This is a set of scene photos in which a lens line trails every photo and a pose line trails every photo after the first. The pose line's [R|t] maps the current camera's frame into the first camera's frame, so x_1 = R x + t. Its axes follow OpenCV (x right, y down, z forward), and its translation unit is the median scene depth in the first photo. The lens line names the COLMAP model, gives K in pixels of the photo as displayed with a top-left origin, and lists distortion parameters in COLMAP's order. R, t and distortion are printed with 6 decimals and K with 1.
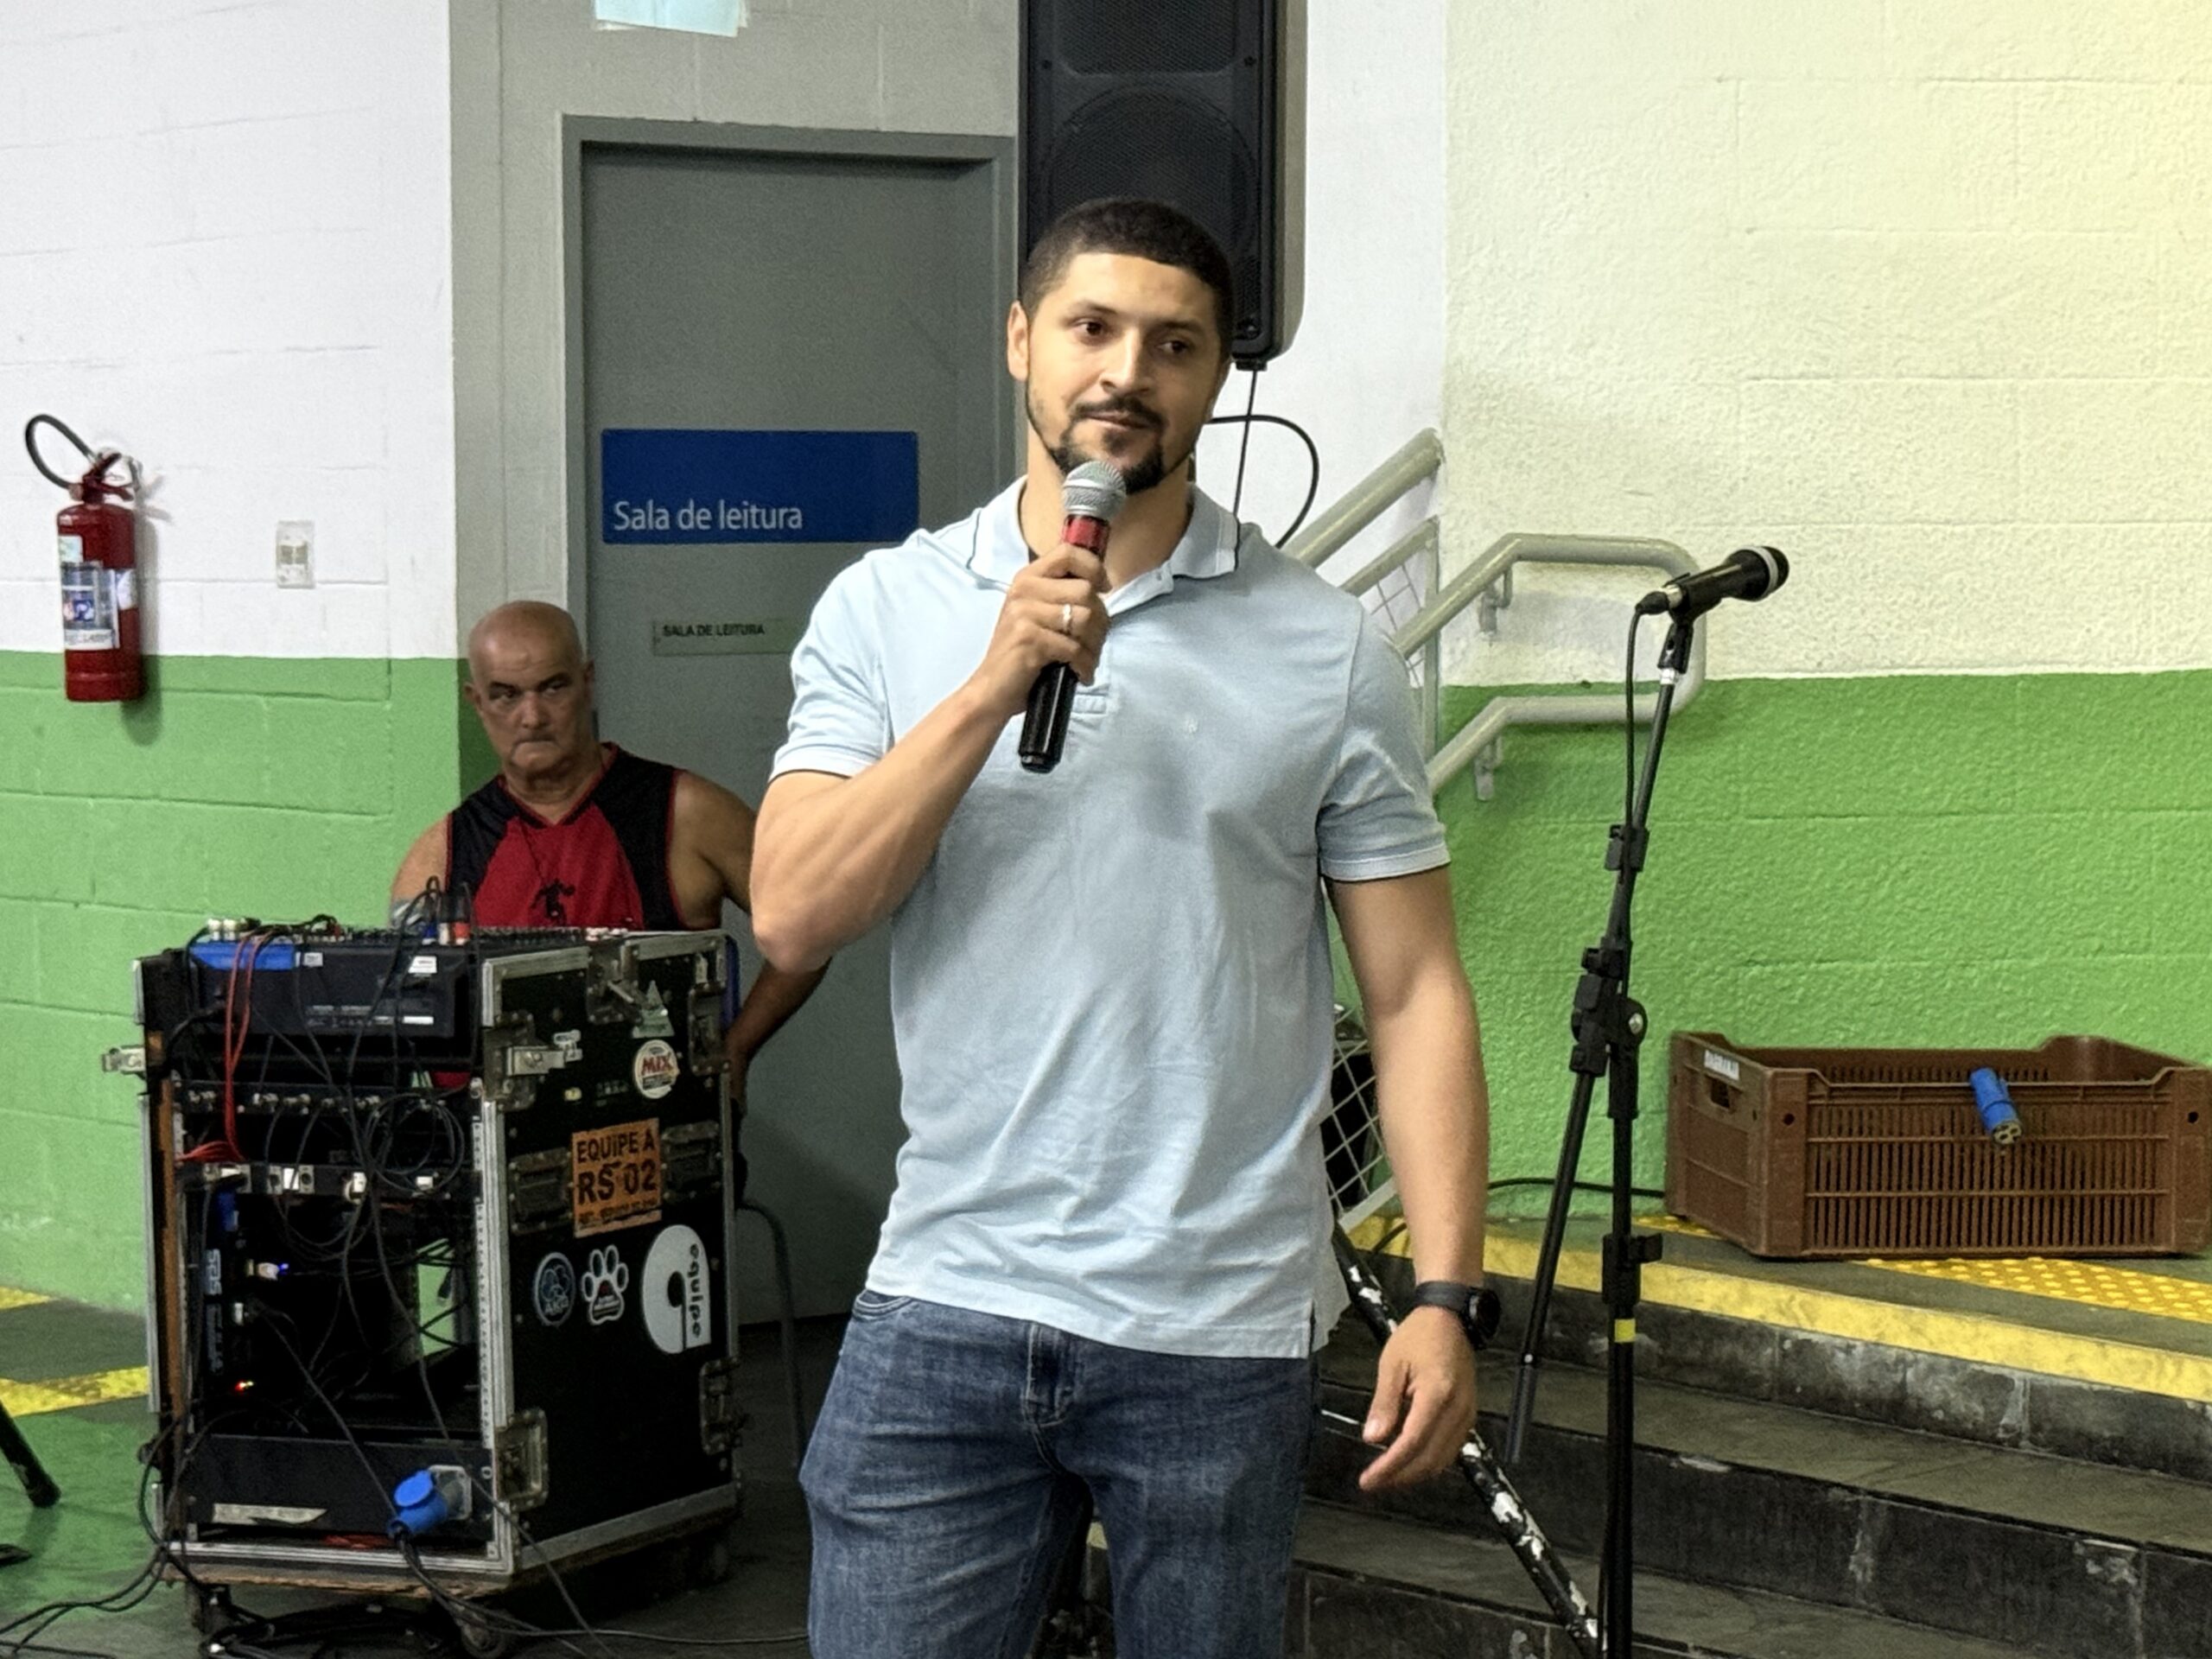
lens RADIAL K [[5534.6, 0, 1071.7], [0, 5534.6, 806.8], [0, 0, 1]] dist [0.123047, 0.000000]
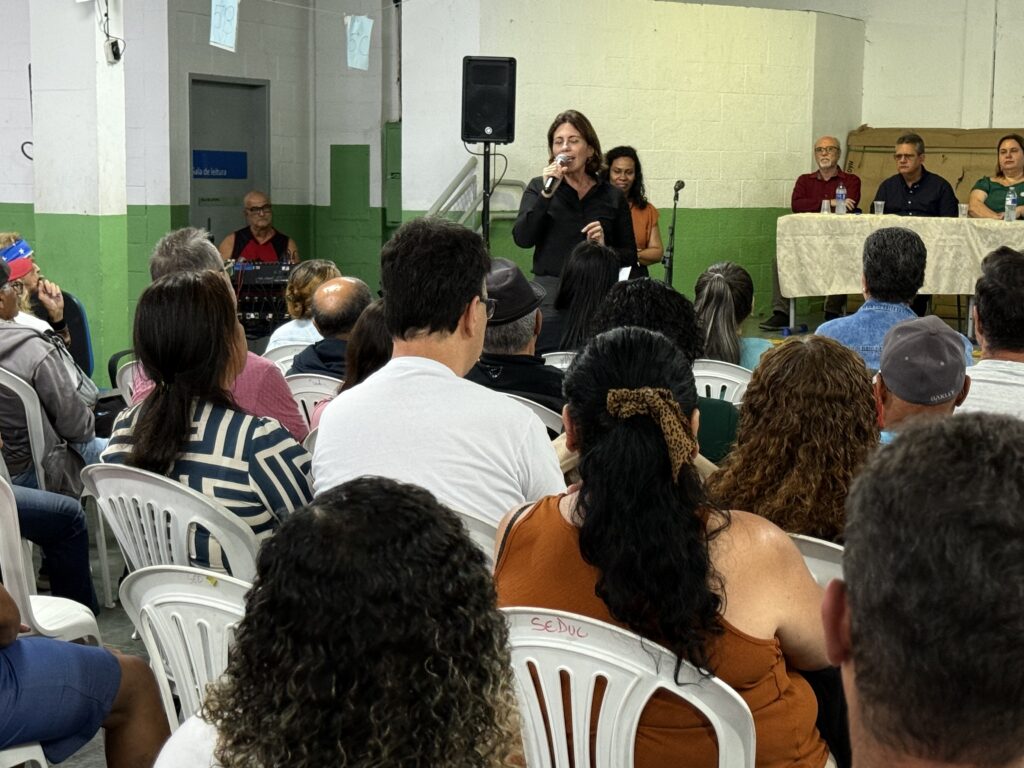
lens RADIAL K [[1927.8, 0, 512.7], [0, 1927.8, 391.2], [0, 0, 1]] dist [0.107222, 0.000000]
pose [[0.924479, -0.025699, 0.380365, -0.540333], [0.004688, 0.998416, 0.056063, 0.040157], [-0.381203, -0.050046, 0.923136, -0.547273]]
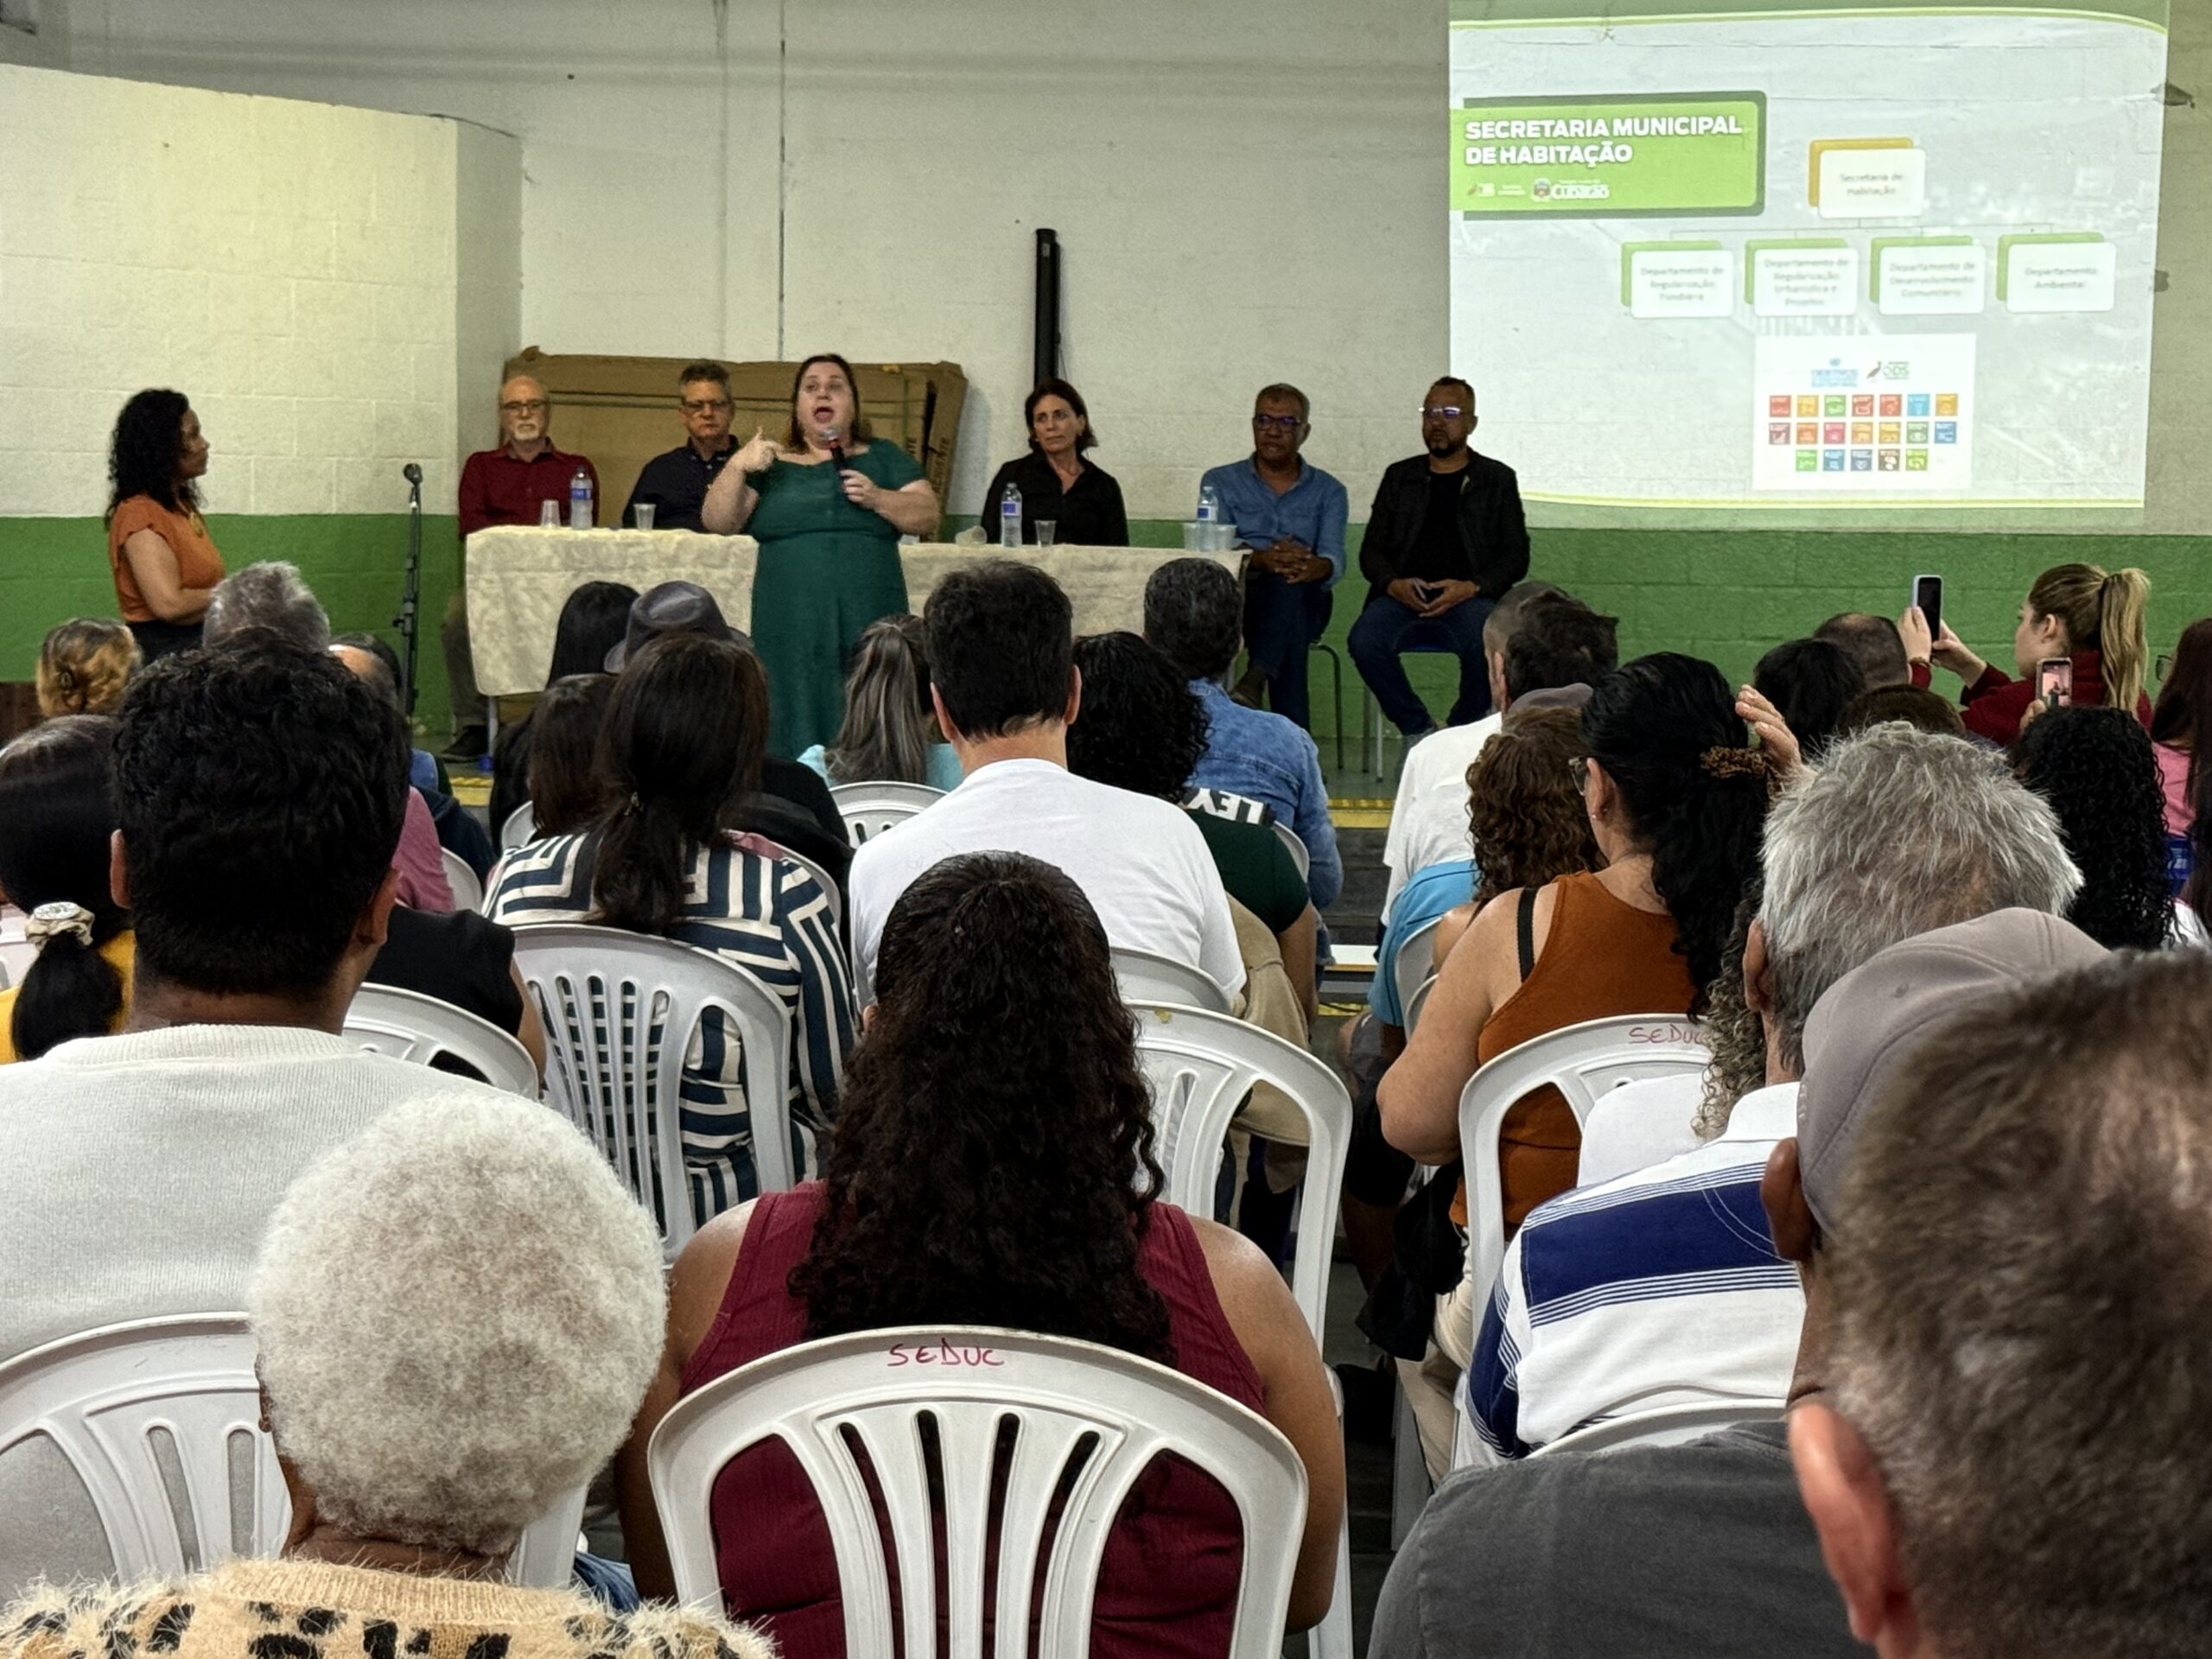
lens RADIAL K [[4461.1, 0, 1097.4], [0, 4461.1, 837.9], [0, 0, 1]] dist [0.140845, 0.000000]
pose [[0.685400, -0.041623, 0.726976, -0.908546], [0.017524, 0.999019, 0.040677, 0.041812], [-0.727955, -0.015141, 0.685457, -0.608449]]
